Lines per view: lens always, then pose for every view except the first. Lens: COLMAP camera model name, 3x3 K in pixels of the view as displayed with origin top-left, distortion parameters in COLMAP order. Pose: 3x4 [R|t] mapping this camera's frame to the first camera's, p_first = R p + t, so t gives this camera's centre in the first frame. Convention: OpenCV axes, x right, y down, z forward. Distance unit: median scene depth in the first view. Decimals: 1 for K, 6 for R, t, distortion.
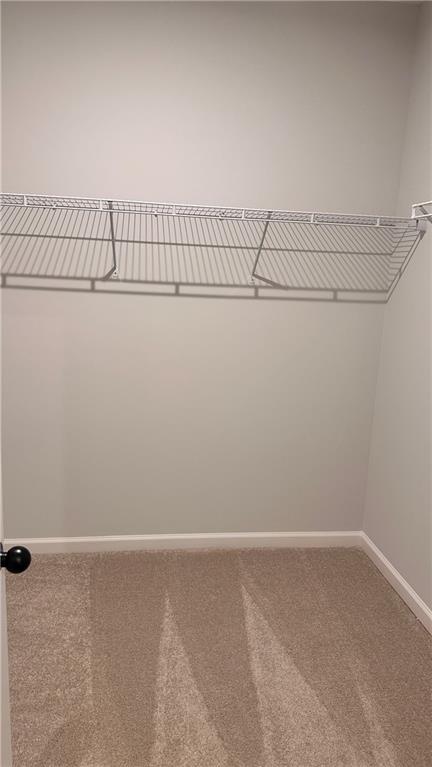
lens RADIAL K [[540.0, 0, 216.0], [0, 540.0, 383.5], [0, 0, 1]] dist [0.081589, -0.078245]
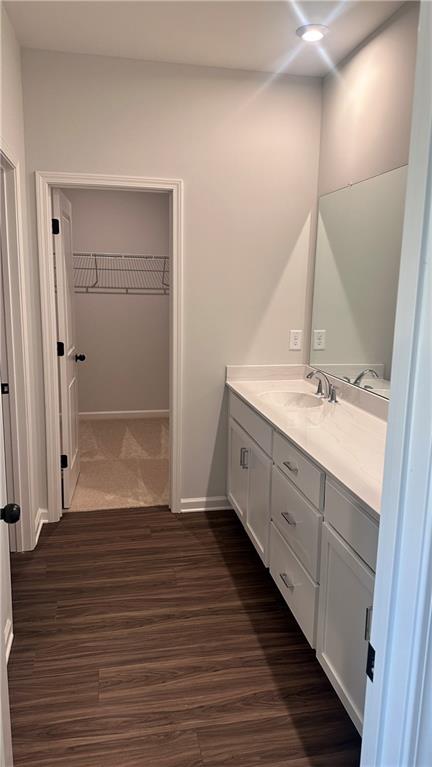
lens RADIAL K [[540.0, 0, 216.0], [0, 540.0, 383.5], [0, 0, 1]] dist [0.081589, -0.078245]
pose [[0.997708, -0.034216, 0.058386, 0.142934], [0.034260, 0.999413, 0.000257, 0.205488], [-0.058361, 0.001743, 0.998294, -1.172199]]
